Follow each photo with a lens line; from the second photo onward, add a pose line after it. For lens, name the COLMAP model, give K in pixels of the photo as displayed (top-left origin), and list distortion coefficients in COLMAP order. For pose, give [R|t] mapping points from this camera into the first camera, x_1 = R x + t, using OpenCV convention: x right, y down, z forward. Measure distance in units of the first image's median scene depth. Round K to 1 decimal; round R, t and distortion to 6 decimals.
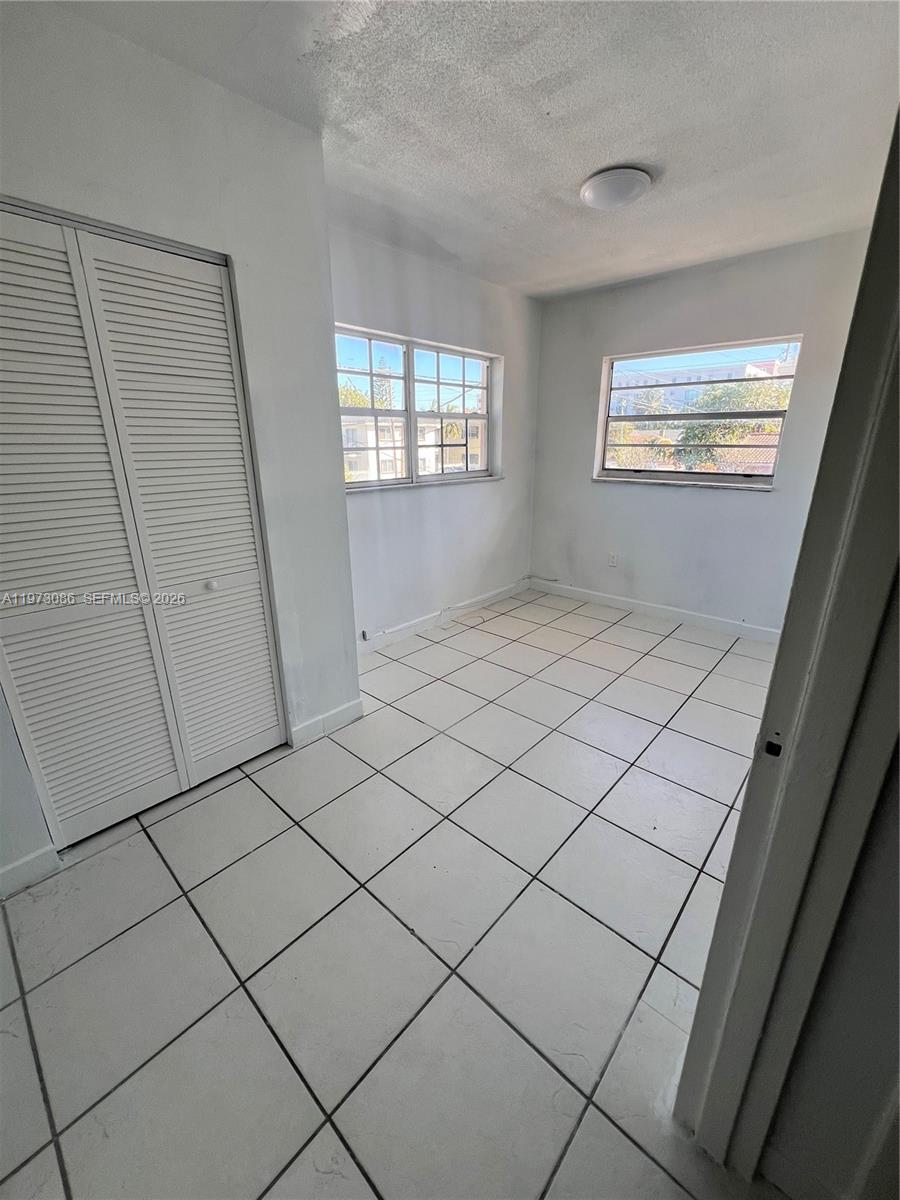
lens RADIAL K [[478.5, 0, 451.9], [0, 478.5, 596.3], [0, 0, 1]] dist [-0.001902, -0.000108]
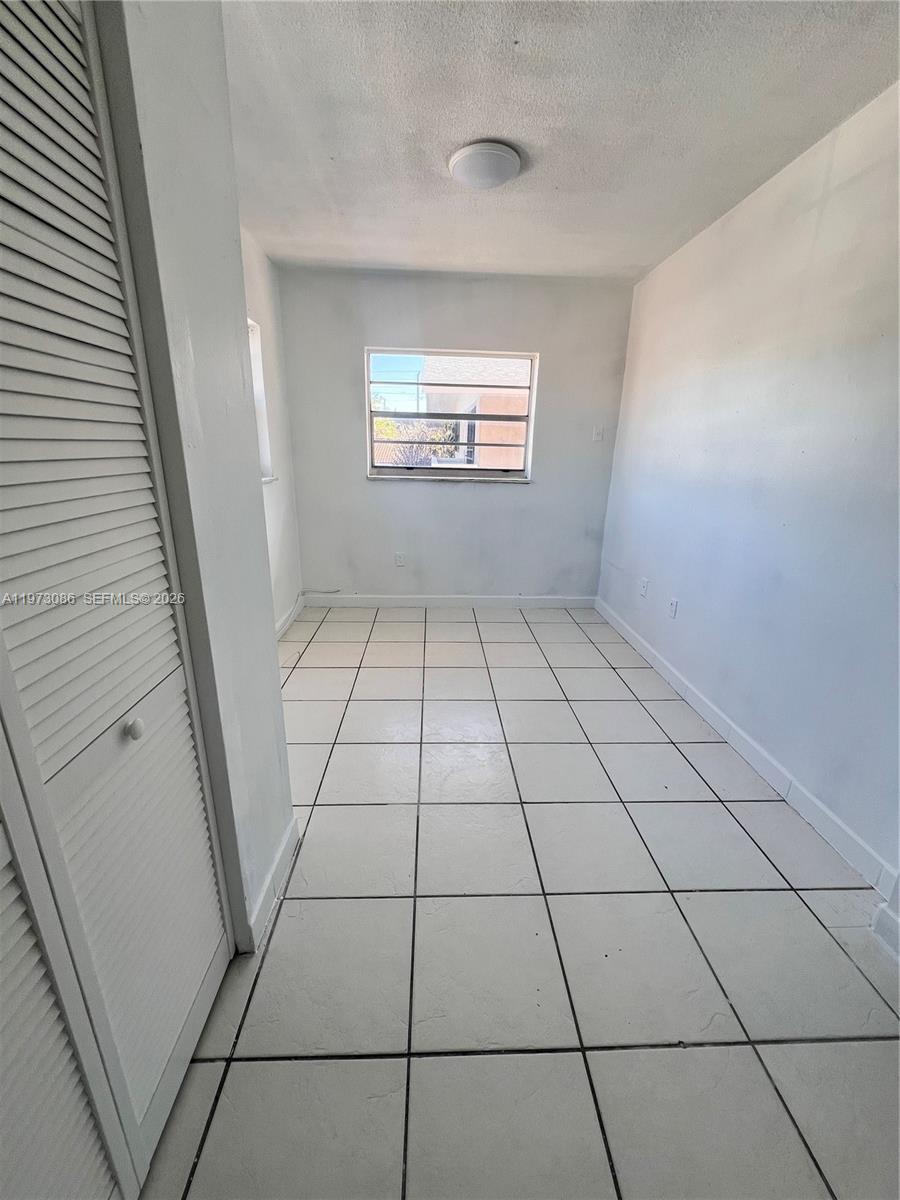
lens RADIAL K [[478.5, 0, 451.9], [0, 478.5, 596.3], [0, 0, 1]] dist [-0.001902, -0.000108]
pose [[0.713708, -0.189802, 0.674238, -0.291344], [0.190460, 0.978905, 0.073957, -0.060875], [-0.674052, 0.075632, 0.734802, 0.241755]]
